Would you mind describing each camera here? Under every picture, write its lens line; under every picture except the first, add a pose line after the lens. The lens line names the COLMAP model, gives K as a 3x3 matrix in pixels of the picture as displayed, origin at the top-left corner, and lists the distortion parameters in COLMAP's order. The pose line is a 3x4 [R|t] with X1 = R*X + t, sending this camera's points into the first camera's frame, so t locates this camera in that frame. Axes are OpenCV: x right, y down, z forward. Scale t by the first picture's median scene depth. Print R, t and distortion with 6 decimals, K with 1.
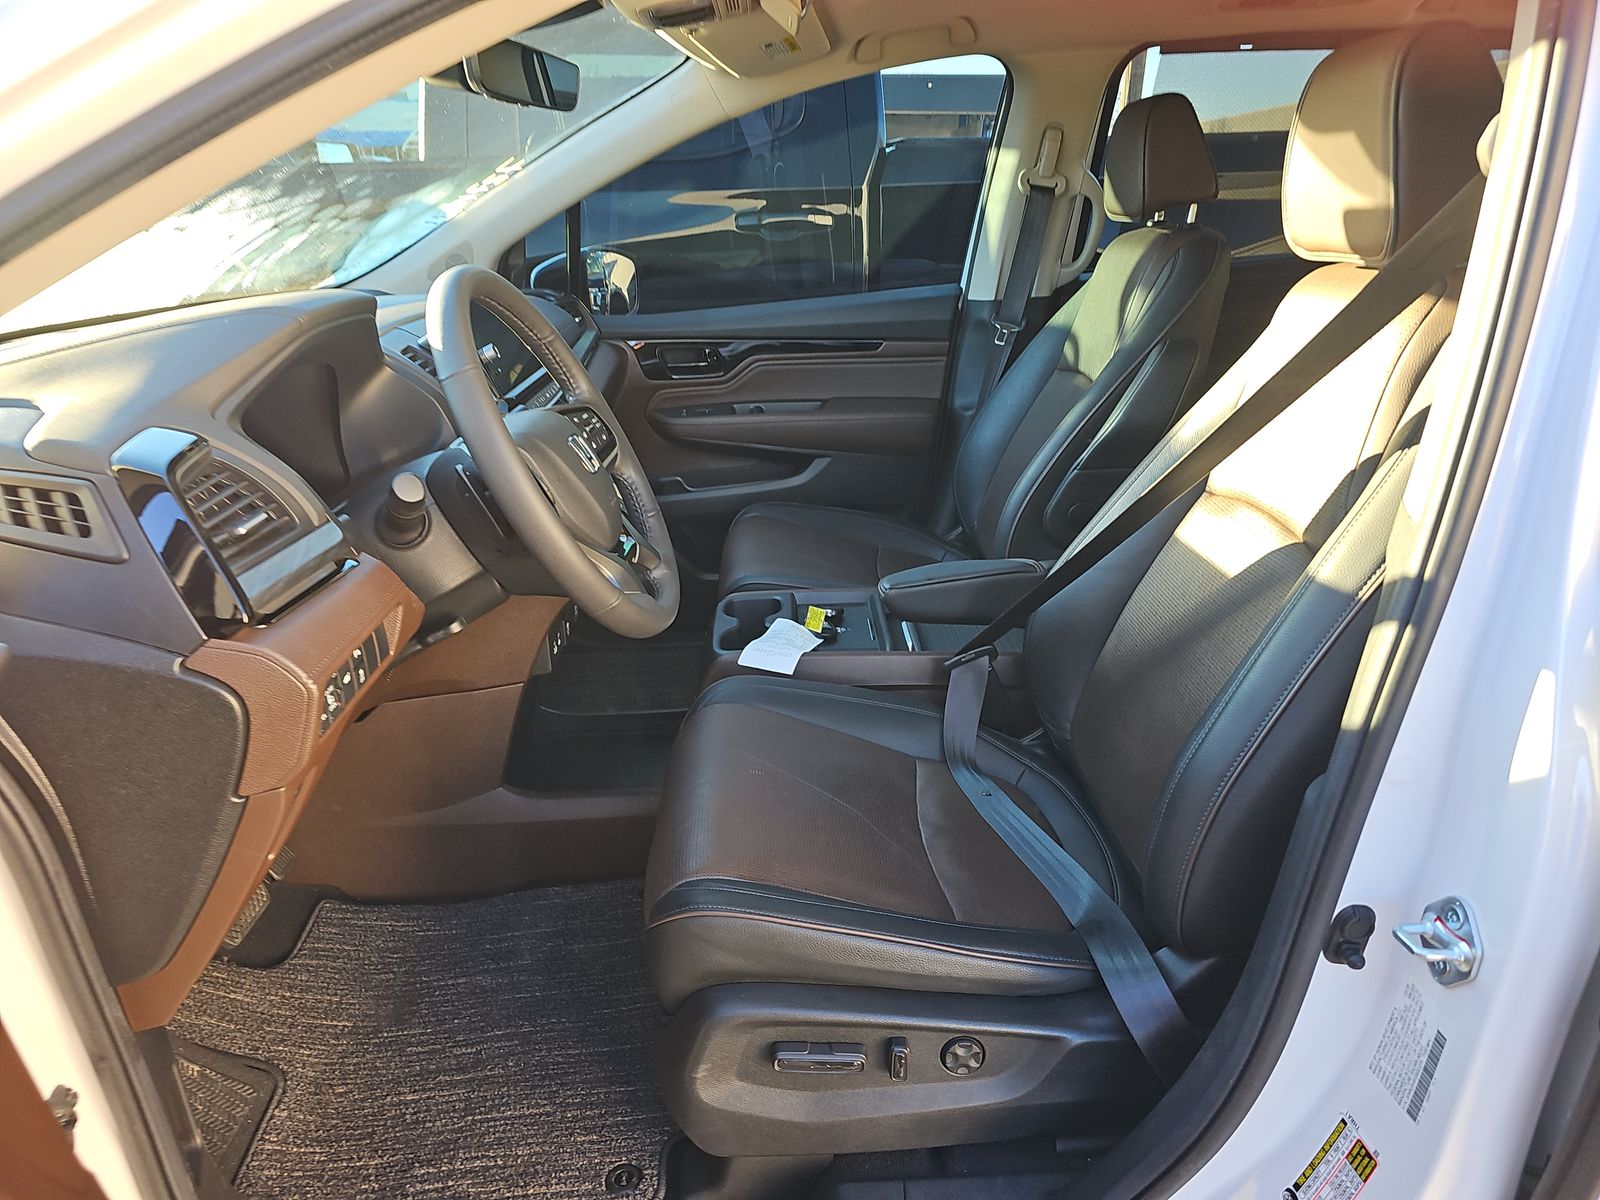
lens RADIAL K [[1114.7, 0, 822.8], [0, 1114.7, 628.2], [0, 0, 1]] dist [0.047885, -0.035908]
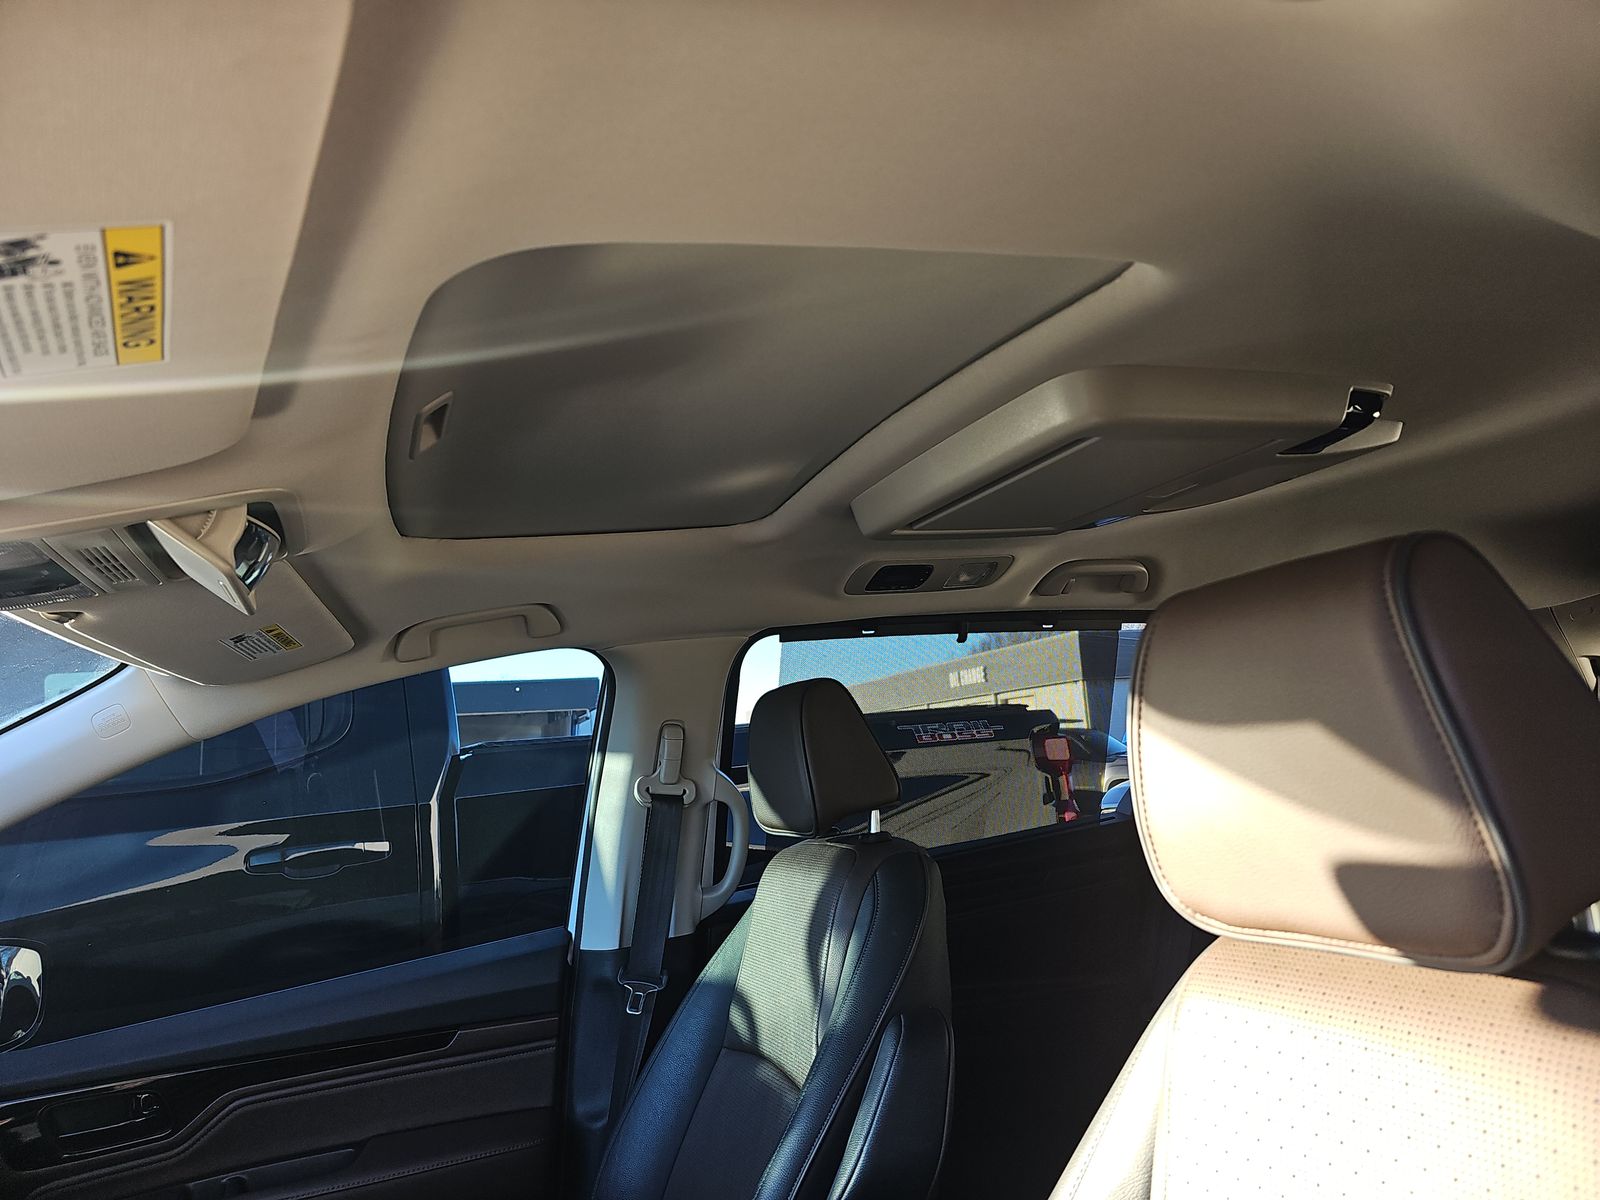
lens RADIAL K [[1114.7, 0, 822.8], [0, 1114.7, 628.2], [0, 0, 1]] dist [0.047885, -0.035908]
pose [[0.938018, -0.026104, 0.345602, 0.034821], [0.188565, 0.875099, -0.445696, -0.131168], [-0.290802, 0.483240, 0.825781, 0.280775]]
